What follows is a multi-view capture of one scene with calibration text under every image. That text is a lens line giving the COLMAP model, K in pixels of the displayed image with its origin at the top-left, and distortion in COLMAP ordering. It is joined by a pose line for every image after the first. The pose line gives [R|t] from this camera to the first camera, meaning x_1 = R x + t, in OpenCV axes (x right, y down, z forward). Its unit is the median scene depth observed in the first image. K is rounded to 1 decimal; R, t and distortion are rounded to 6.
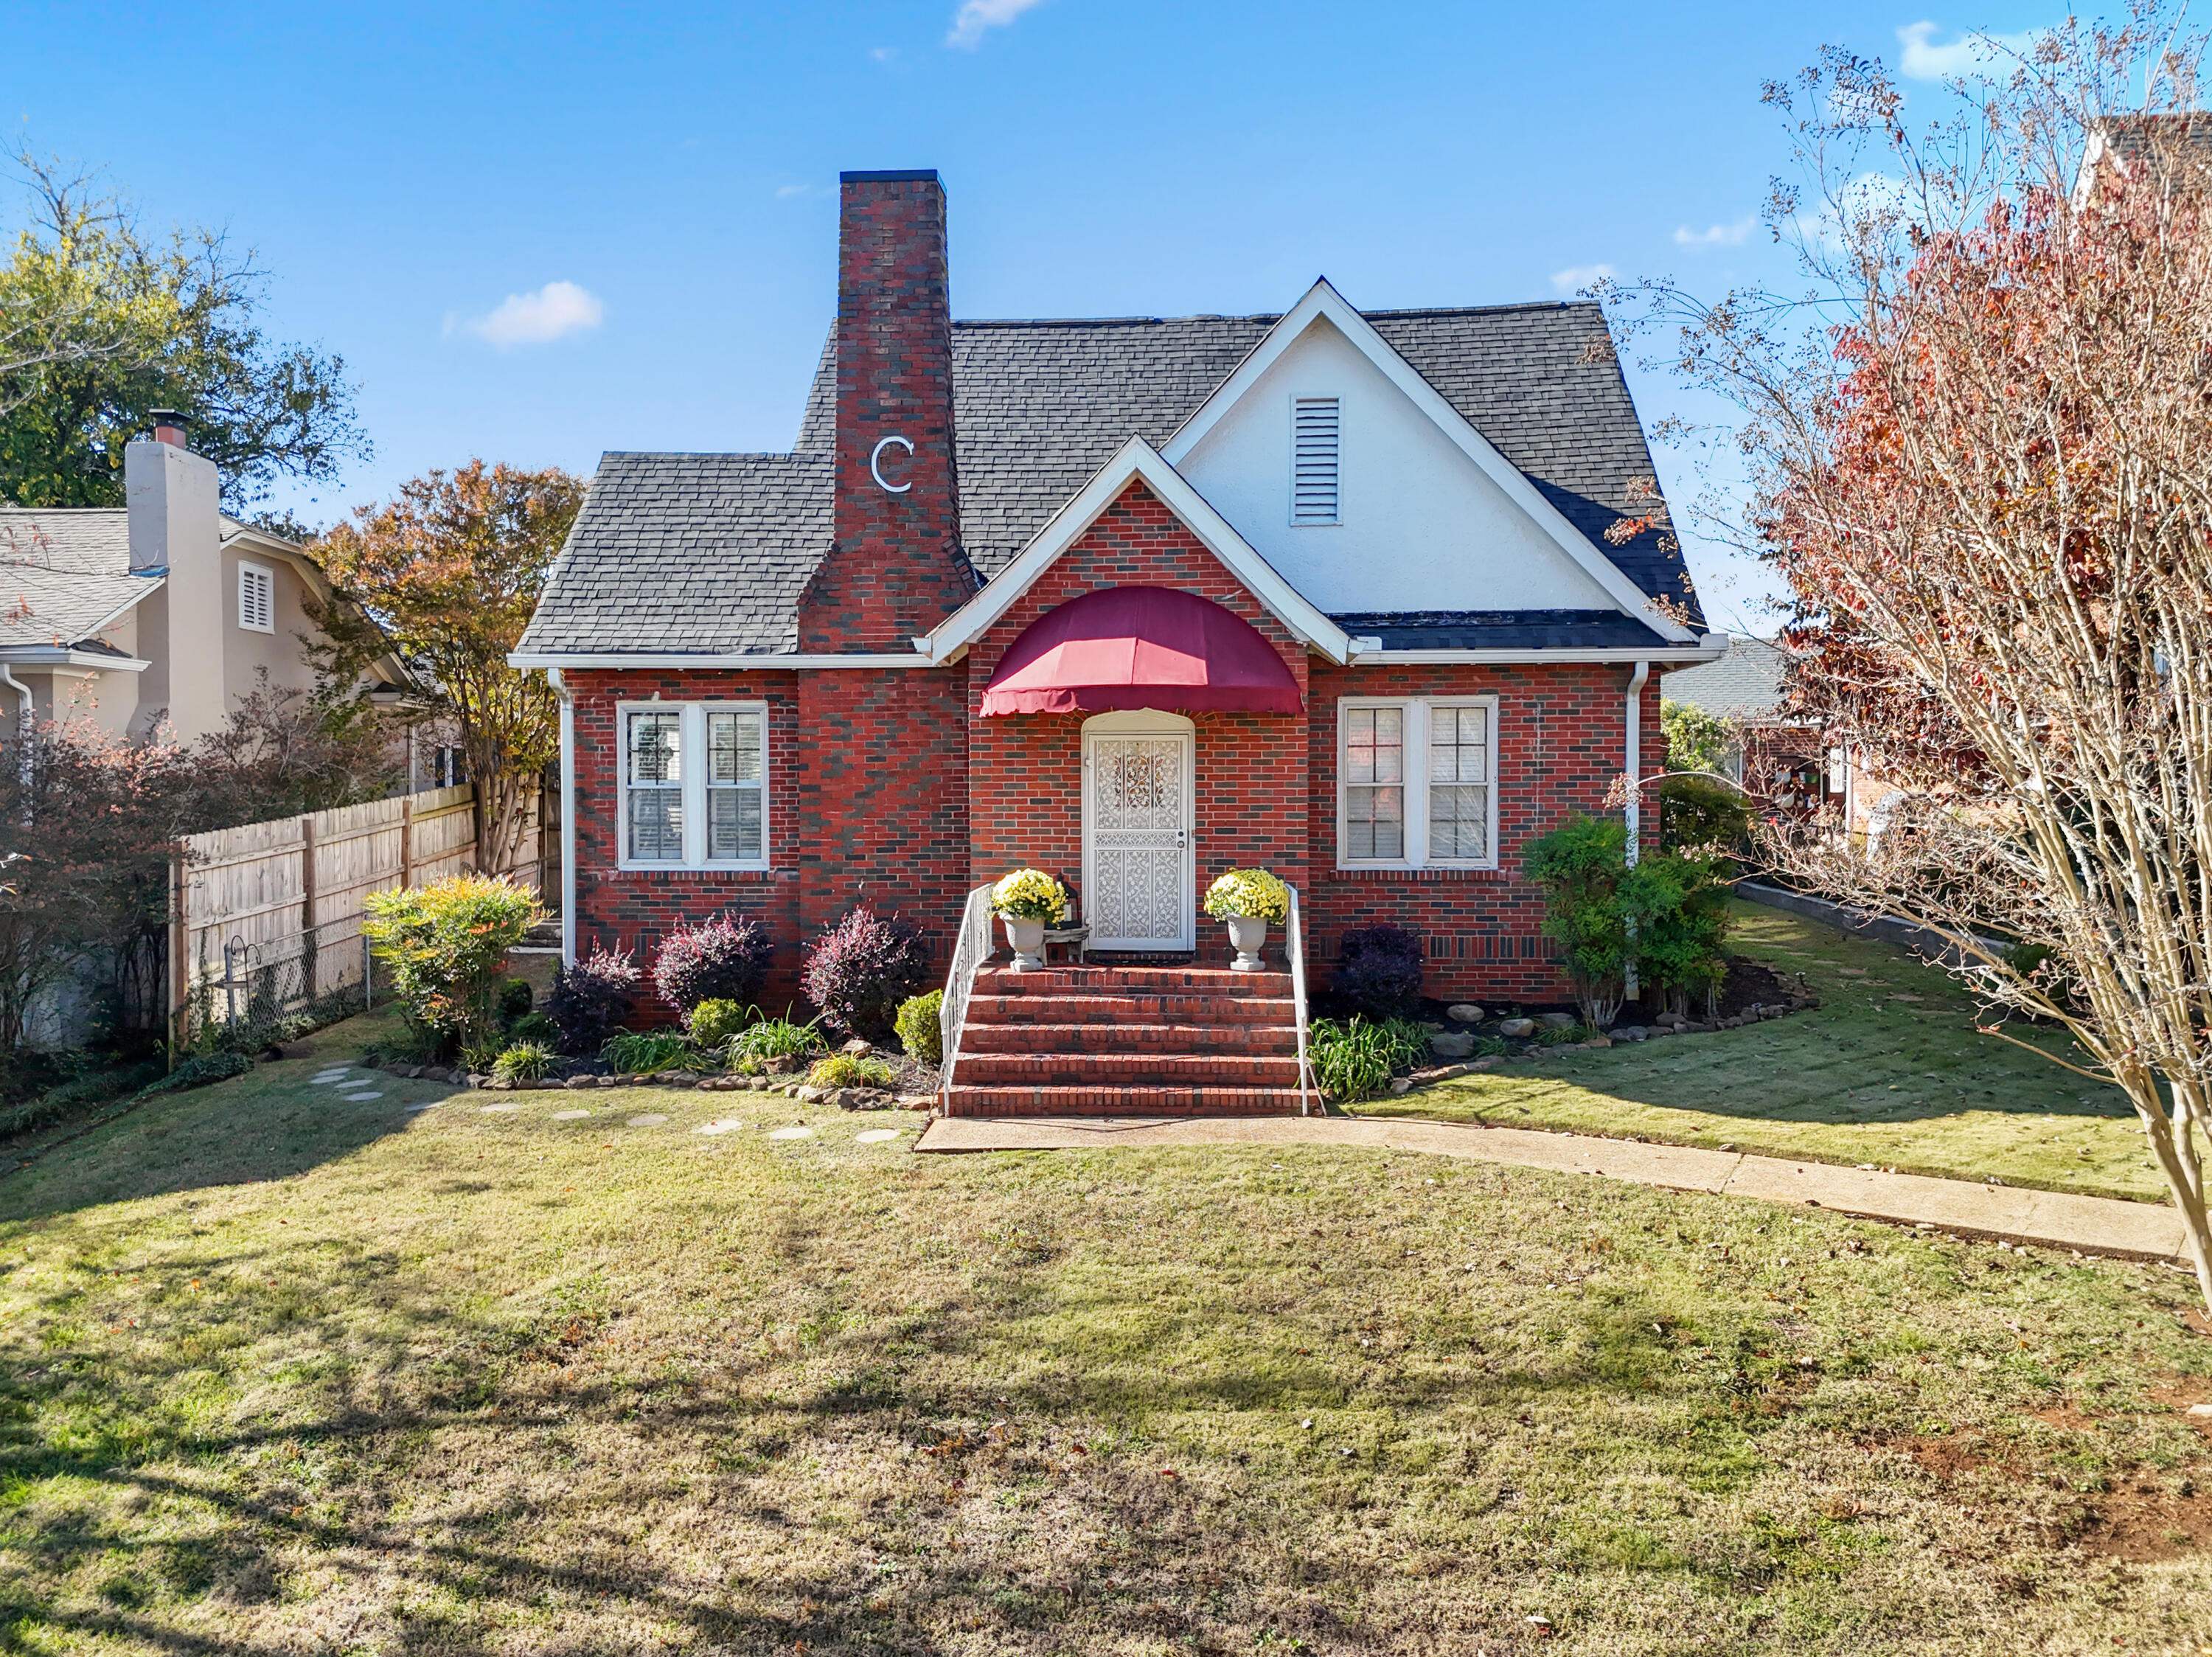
lens RADIAL K [[1620.7, 0, 1106.0], [0, 1620.7, 828.5], [0, 0, 1]] dist [0.053285, -0.047627]
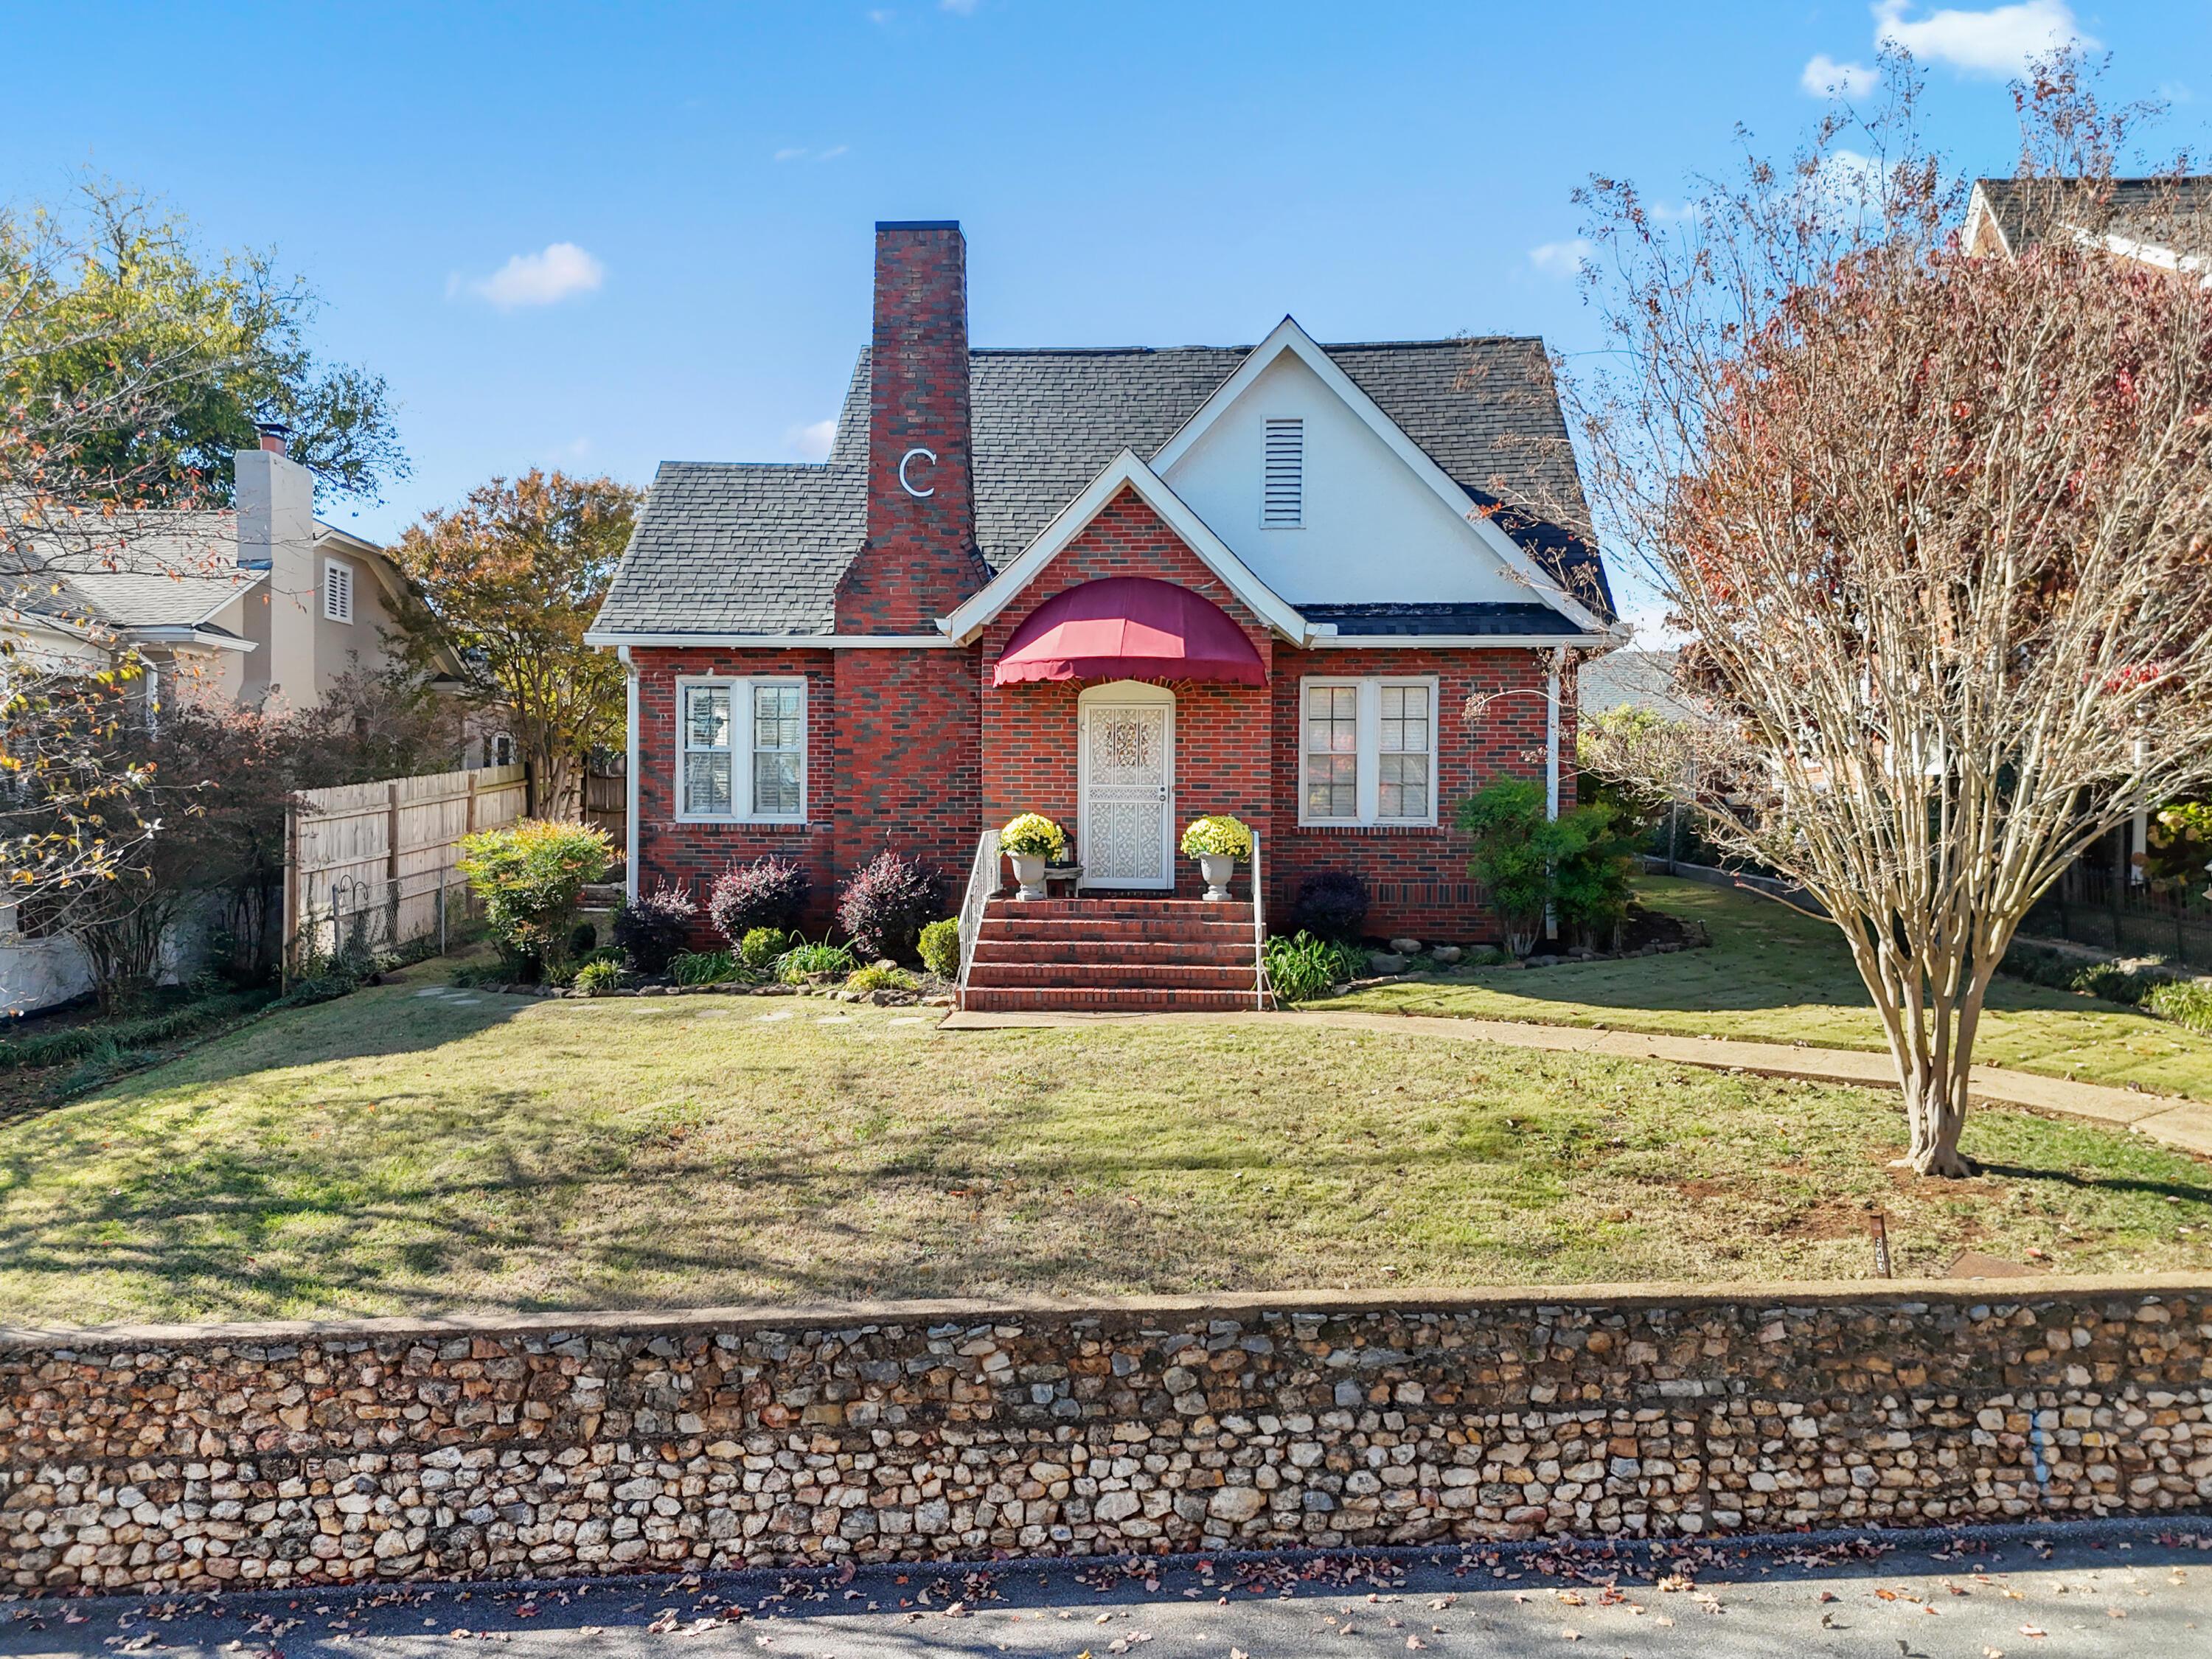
lens RADIAL K [[1620.6, 0, 1106.0], [0, 1620.6, 829.5], [0, 0, 1]] dist [0.053285, -0.047627]
pose [[0.999965, 0.008419, -0.000215, 0.005527], [-0.008421, 0.999875, -0.013376, 0.046104], [0.000102, 0.013378, 0.999911, -0.160334]]
